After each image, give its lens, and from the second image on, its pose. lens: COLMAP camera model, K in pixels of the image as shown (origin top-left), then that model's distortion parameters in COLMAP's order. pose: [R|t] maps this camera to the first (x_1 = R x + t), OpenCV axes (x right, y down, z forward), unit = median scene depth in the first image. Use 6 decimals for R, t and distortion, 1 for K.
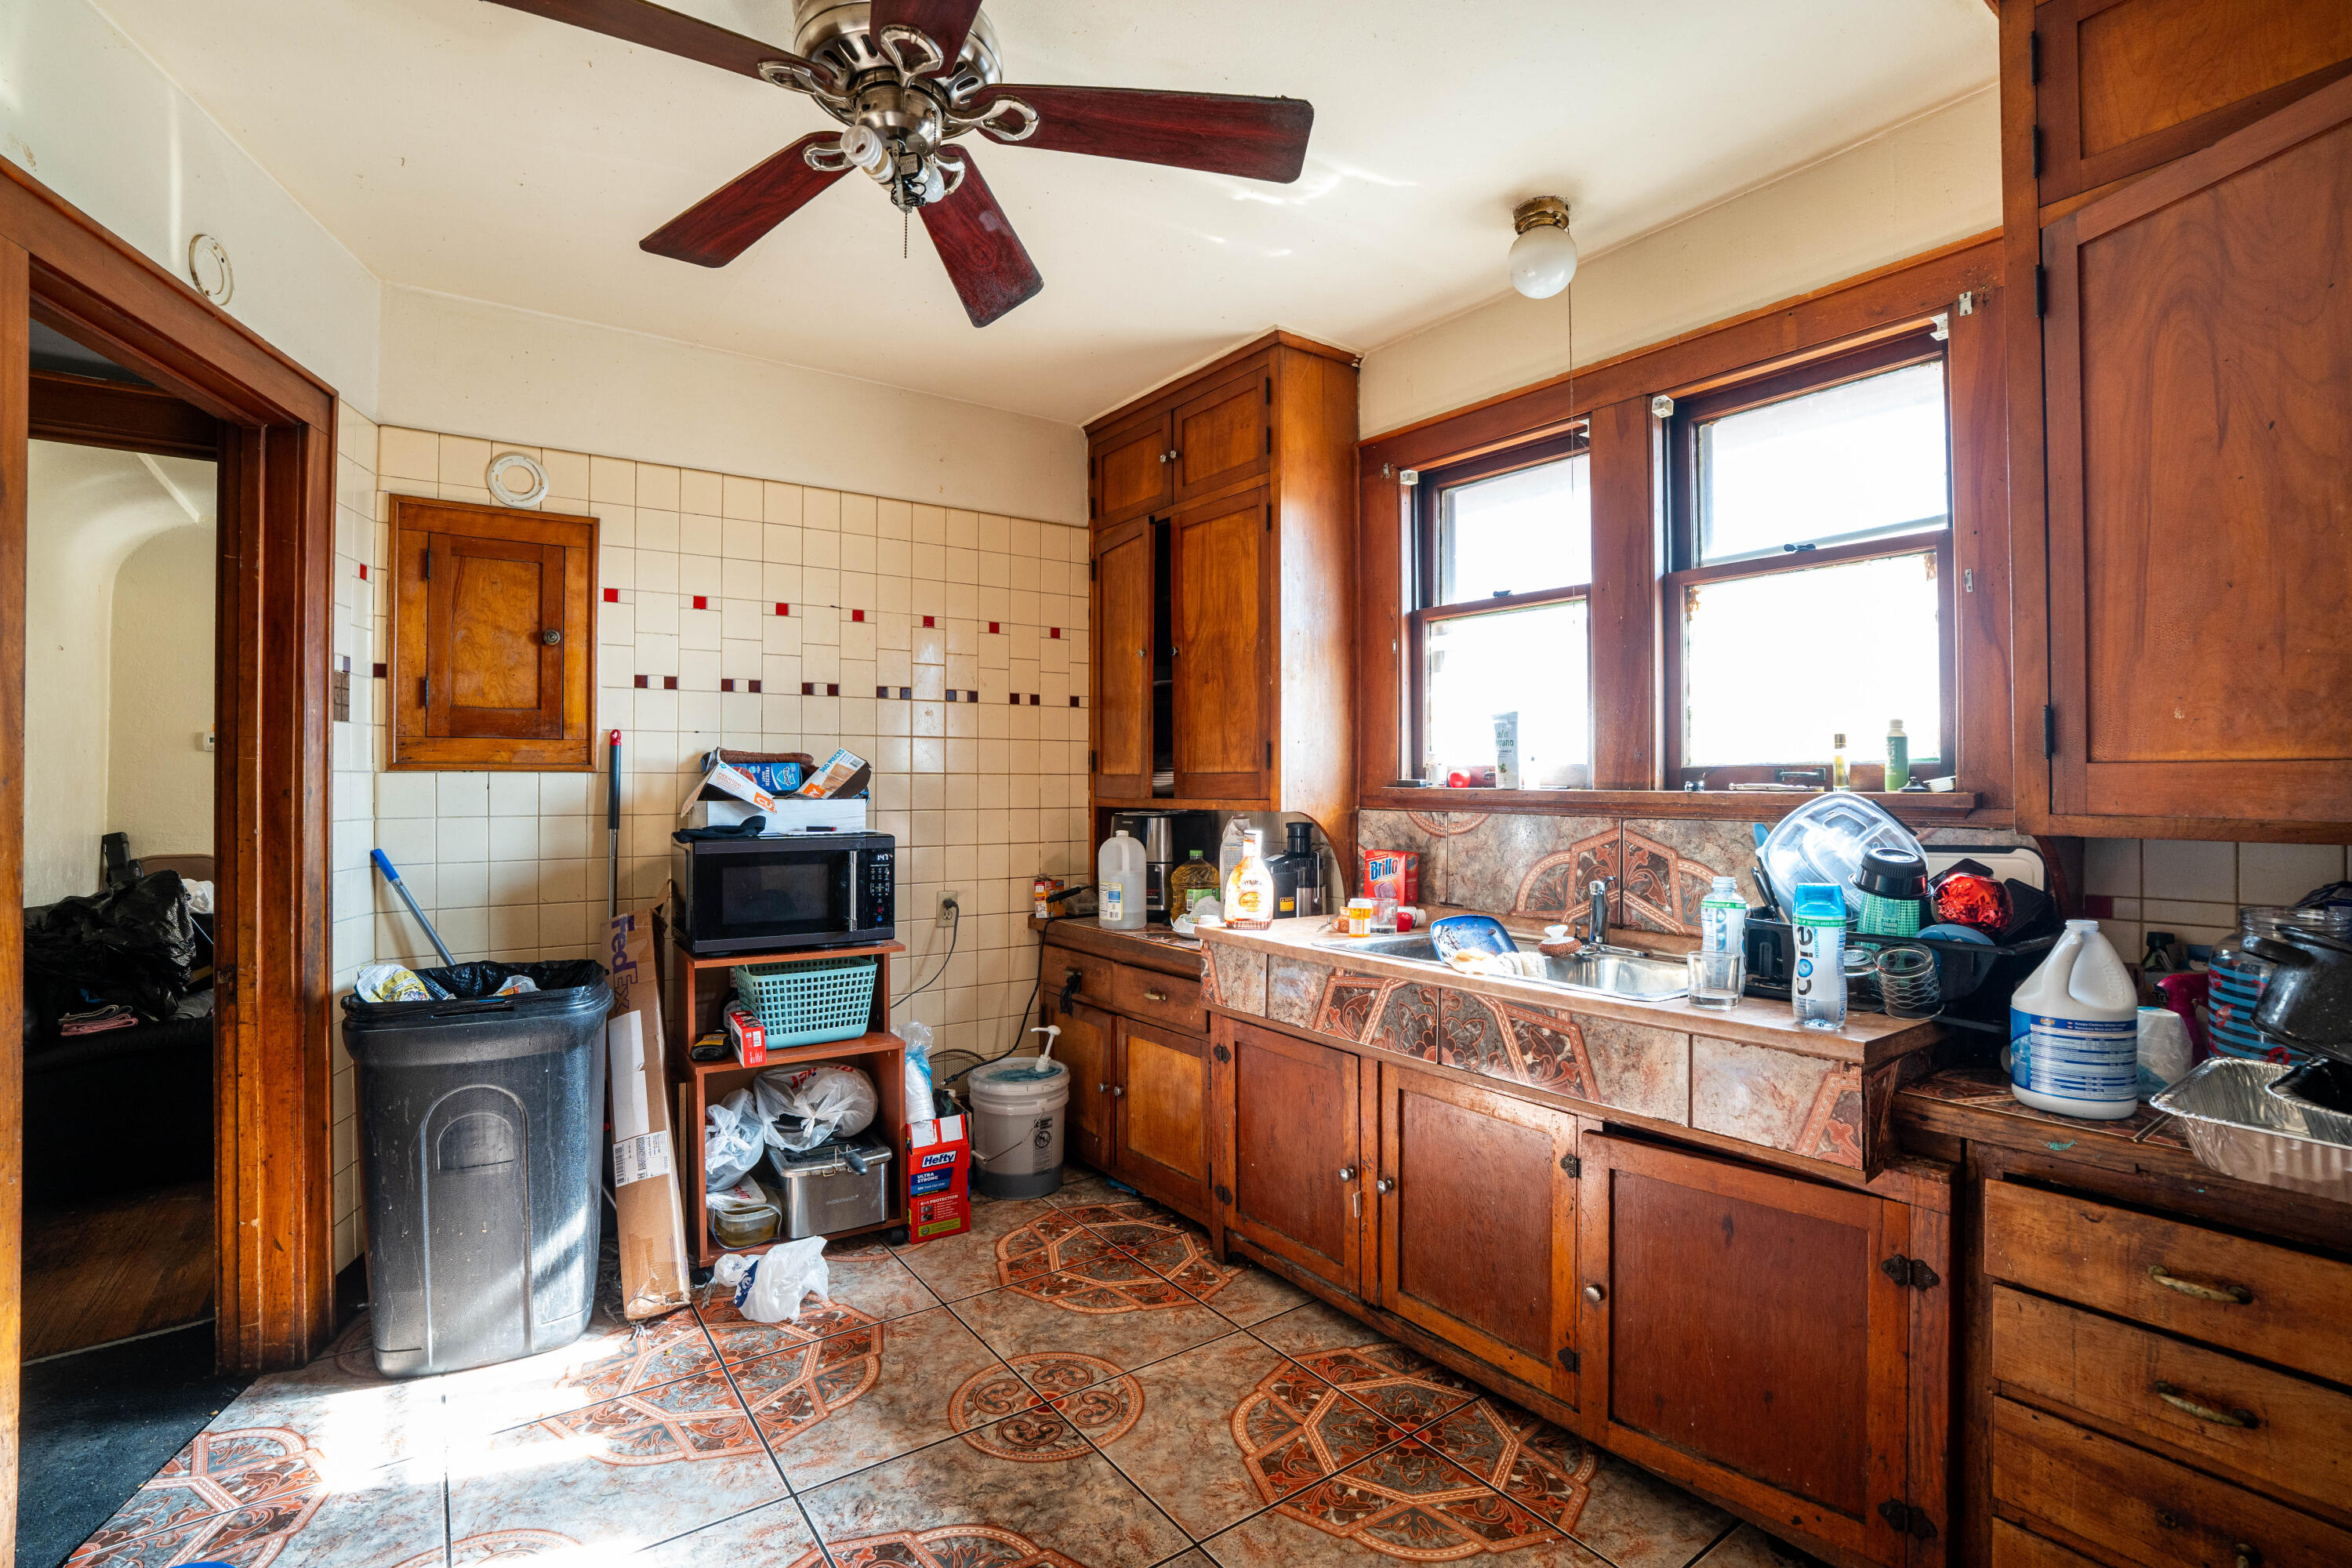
lens RADIAL K [[1060.5, 0, 1132.8], [0, 1060.5, 778.4], [0, 0, 1]] dist [-0.020856, 0.008186]
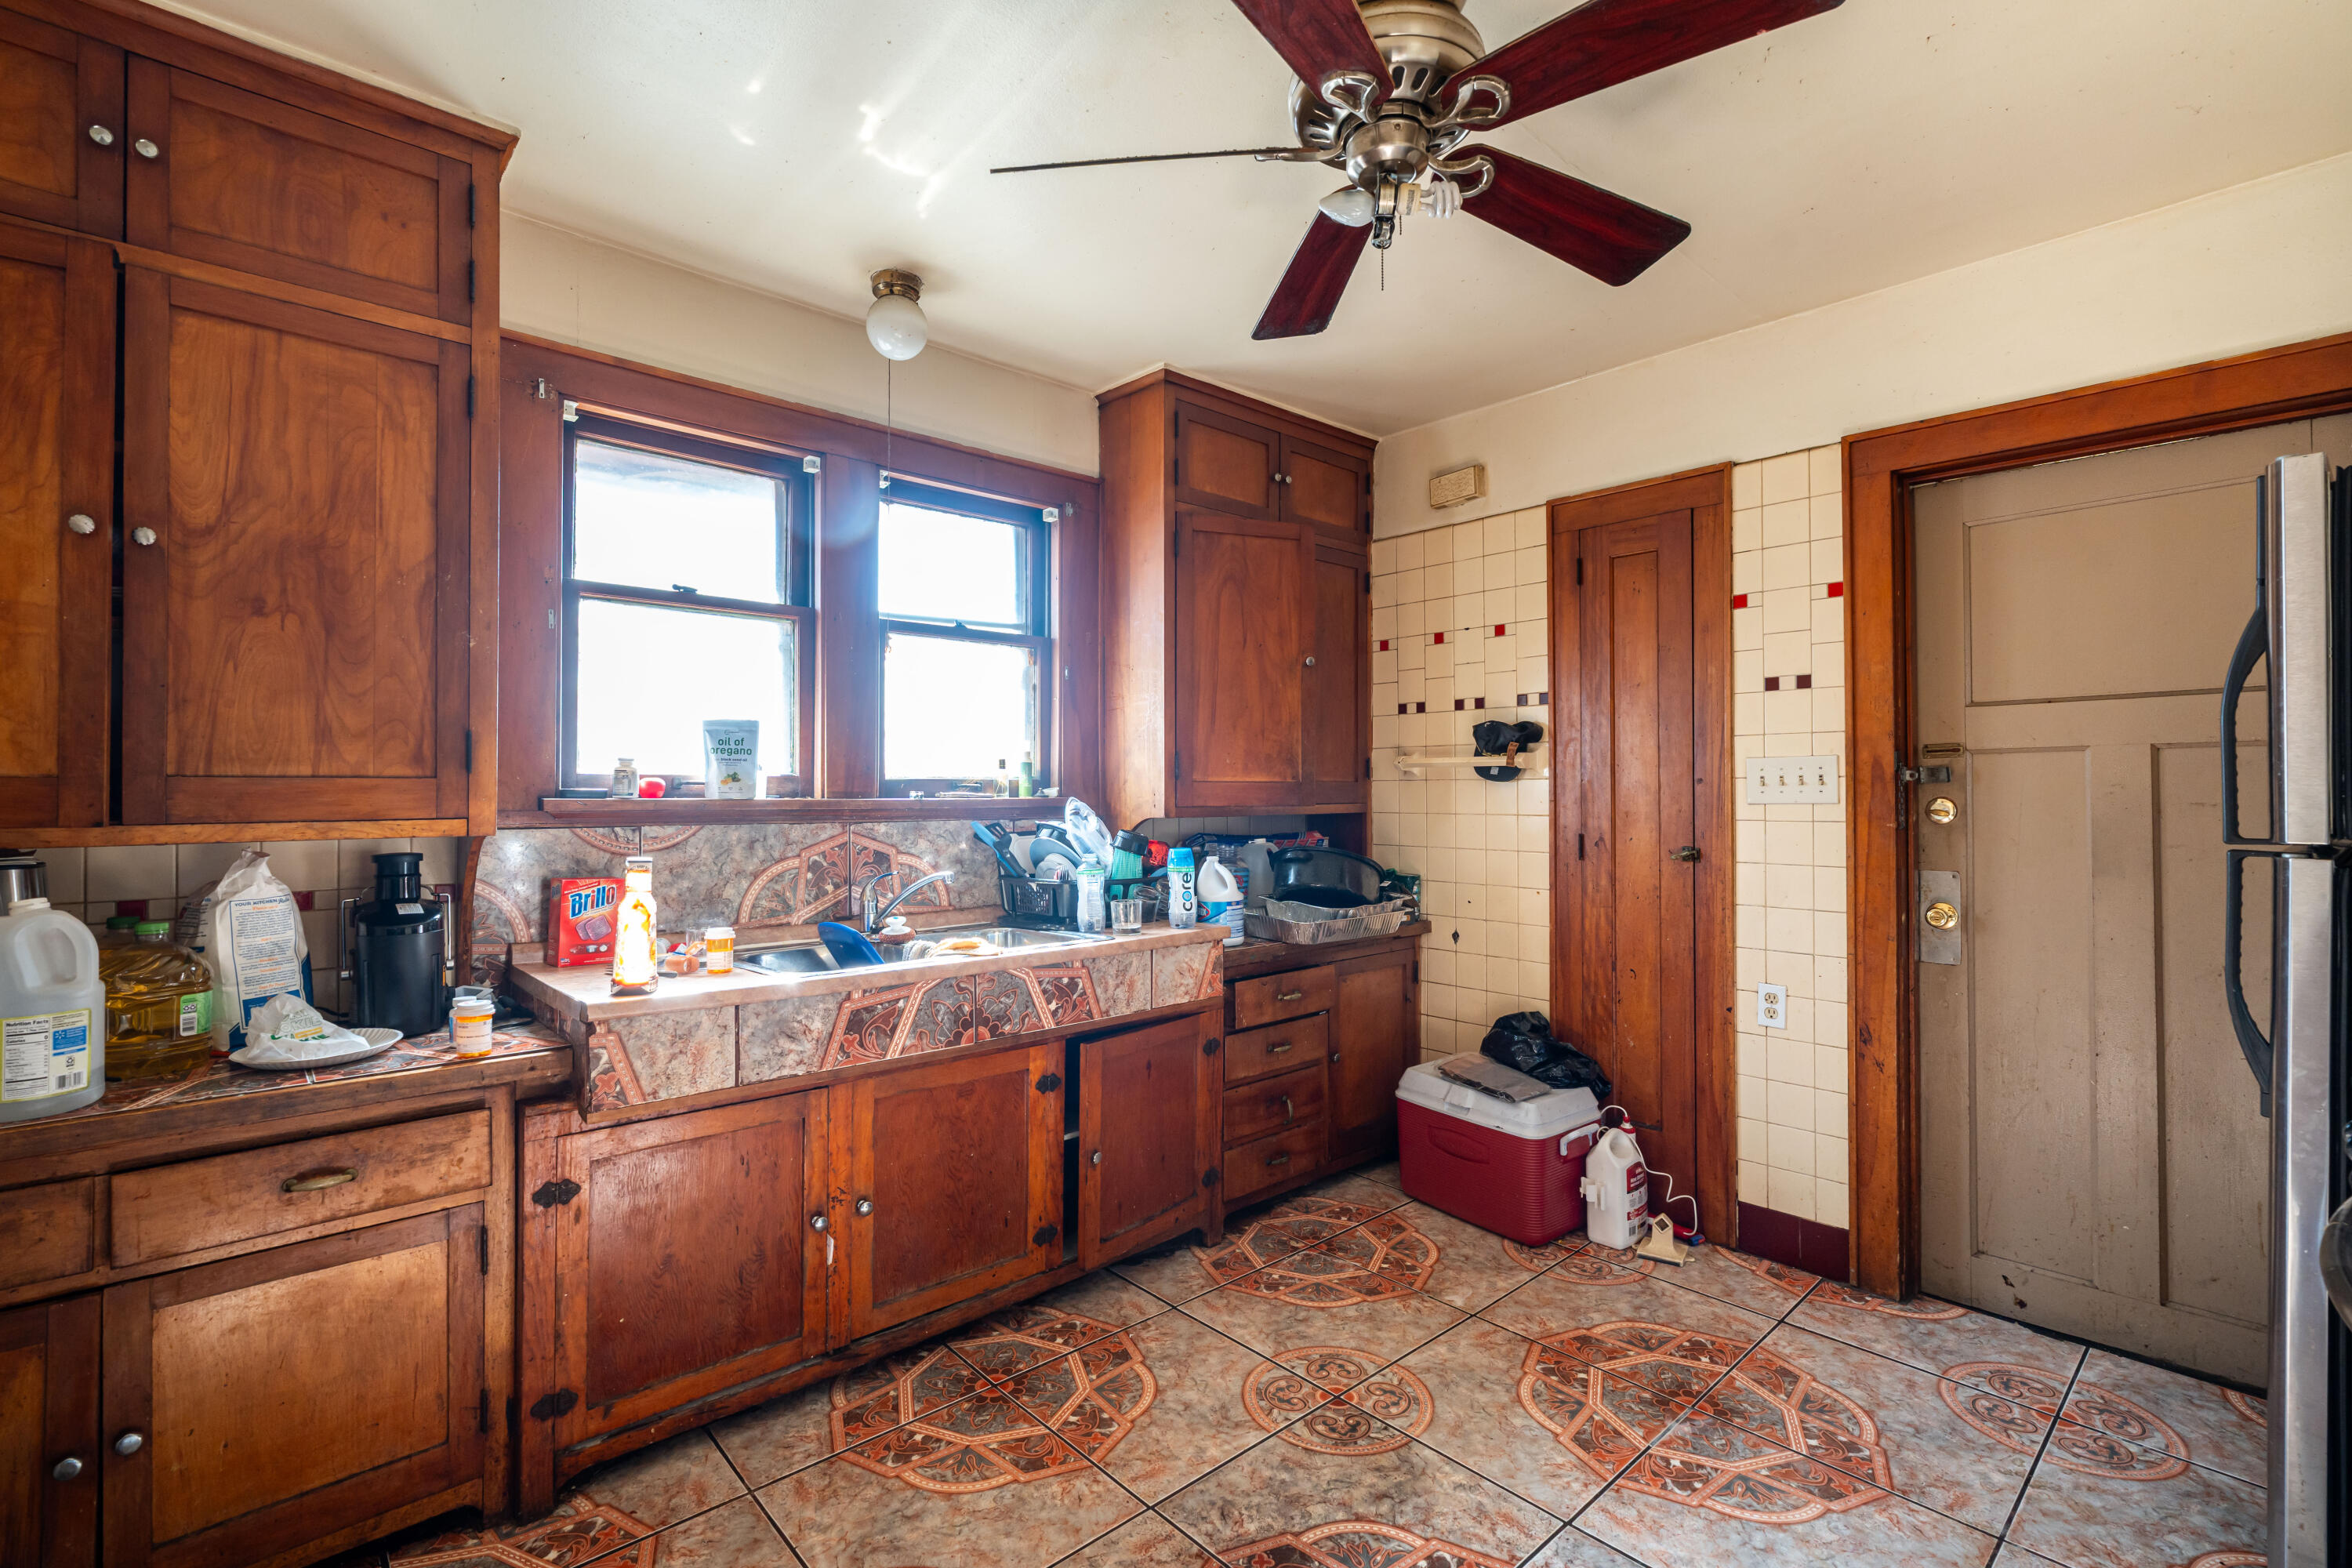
lens RADIAL K [[1060.5, 0, 1188.3], [0, 1060.5, 775.3], [0, 0, 1]] dist [-0.020856, 0.008186]
pose [[-0.120034, 0.020121, 0.992566, -0.602402], [0.002722, 0.999798, -0.019938, 0.008443], [-0.992766, 0.000308, -0.120065, 0.650828]]
